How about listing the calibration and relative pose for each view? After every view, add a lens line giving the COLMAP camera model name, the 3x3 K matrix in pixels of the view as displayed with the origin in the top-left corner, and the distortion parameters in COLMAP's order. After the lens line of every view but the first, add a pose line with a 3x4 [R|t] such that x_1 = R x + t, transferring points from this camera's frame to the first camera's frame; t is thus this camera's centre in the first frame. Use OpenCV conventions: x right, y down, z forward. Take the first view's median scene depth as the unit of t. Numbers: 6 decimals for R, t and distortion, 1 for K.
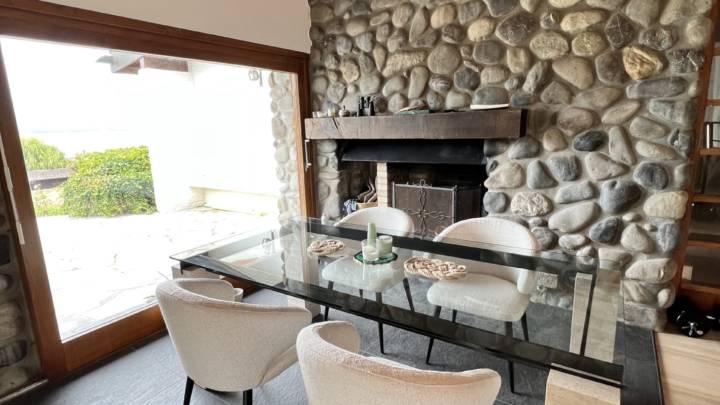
lens RADIAL K [[385.1, 0, 360.5], [0, 385.1, 200.5], [0, 0, 1]] dist [-0.001676, 0.000738]
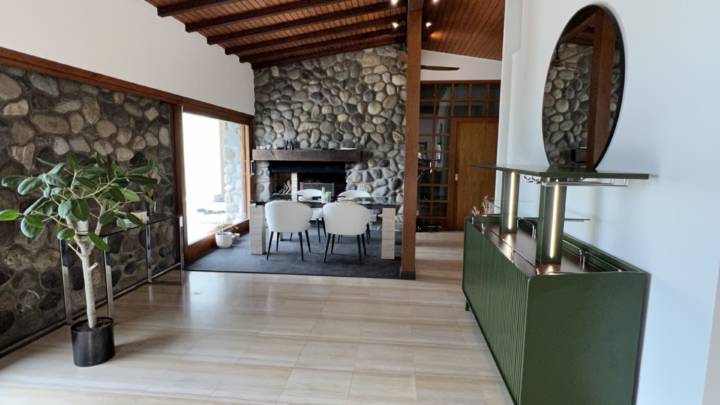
lens RADIAL K [[385.1, 0, 358.8], [0, 385.1, 200.1], [0, 0, 1]] dist [-0.001676, 0.000738]
pose [[0.881175, -0.014904, 0.472556, -0.776245], [0.054486, 0.996045, -0.070186, 0.260442], [-0.469641, 0.087594, 0.878501, -1.169677]]
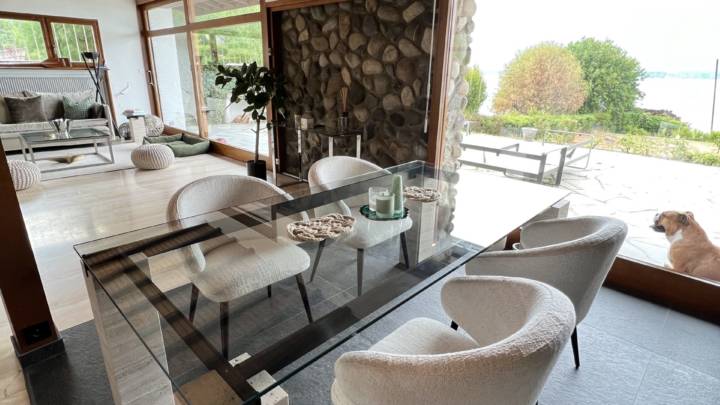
lens RADIAL K [[385.1, 0, 360.3], [0, 385.1, 202.3], [0, 0, 1]] dist [-0.001676, 0.000738]
pose [[-0.191232, 0.343374, -0.919524, 0.589851], [-0.206412, 0.901796, 0.379681, -0.137274], [0.959596, 0.262408, -0.101576, 0.714545]]
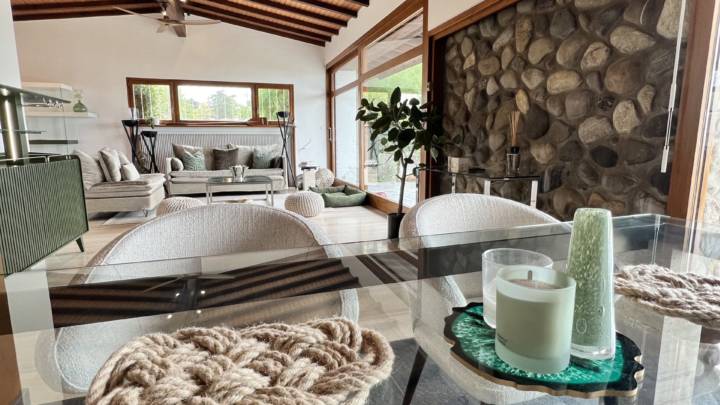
lens RADIAL K [[385.1, 0, 360.6], [0, 385.1, 201.3], [0, 0, 1]] dist [-0.001676, 0.000738]
pose [[-0.616781, 0.157255, -0.771267, 0.196040], [-0.132643, 0.945064, 0.298765, 0.001206], [0.775878, 0.286576, -0.562039, 0.711763]]
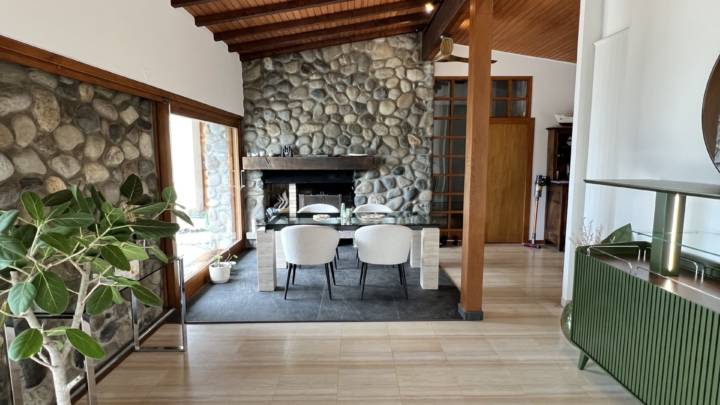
lens RADIAL K [[385.1, 0, 360.2], [0, 385.1, 201.0], [0, 0, 1]] dist [-0.001676, 0.000738]
pose [[0.821564, -0.040190, 0.568698, -0.872671], [0.089084, 0.994309, -0.058426, 0.134676], [-0.563113, 0.098663, 0.820469, -0.723568]]
